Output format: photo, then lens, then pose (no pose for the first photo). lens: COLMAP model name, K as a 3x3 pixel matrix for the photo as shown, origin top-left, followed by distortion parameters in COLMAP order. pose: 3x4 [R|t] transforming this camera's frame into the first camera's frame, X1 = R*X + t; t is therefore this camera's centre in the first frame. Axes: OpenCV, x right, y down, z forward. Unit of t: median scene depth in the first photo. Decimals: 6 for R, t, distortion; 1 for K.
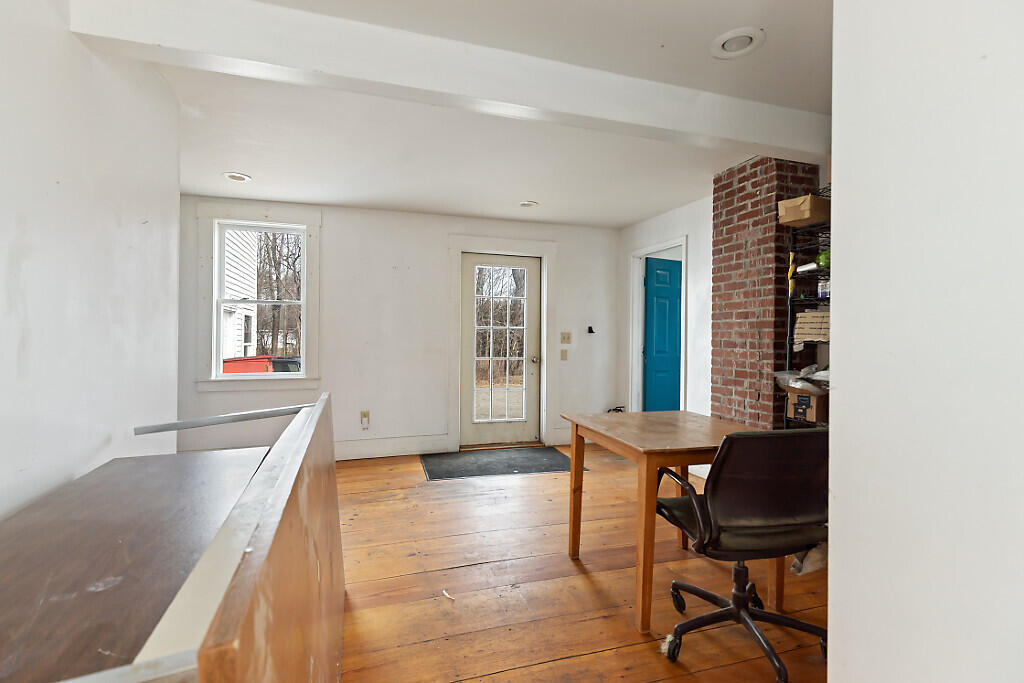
lens RADIAL K [[471.3, 0, 507.3], [0, 471.3, 339.6], [0, 0, 1]] dist [0.006808, 0.000271]
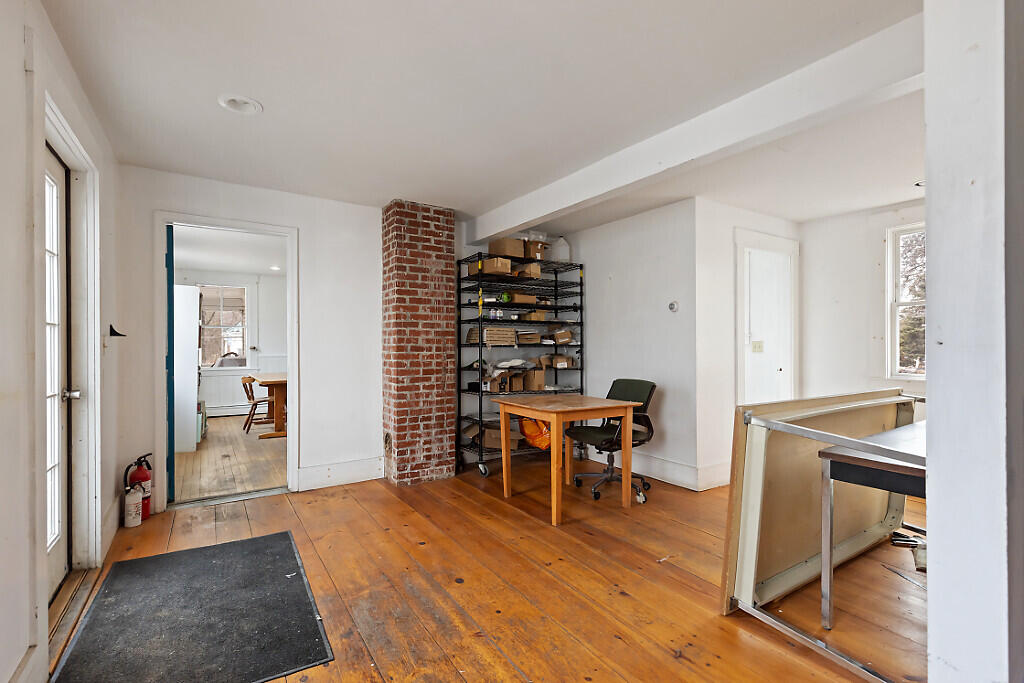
lens RADIAL K [[471.3, 0, 506.7], [0, 471.3, 343.0], [0, 0, 1]] dist [0.006808, 0.000271]
pose [[-0.270546, -0.010986, 0.962644, -0.778871], [0.001462, 0.999929, 0.011823, -0.019077], [-0.962706, 0.004606, -0.270510, 1.140236]]
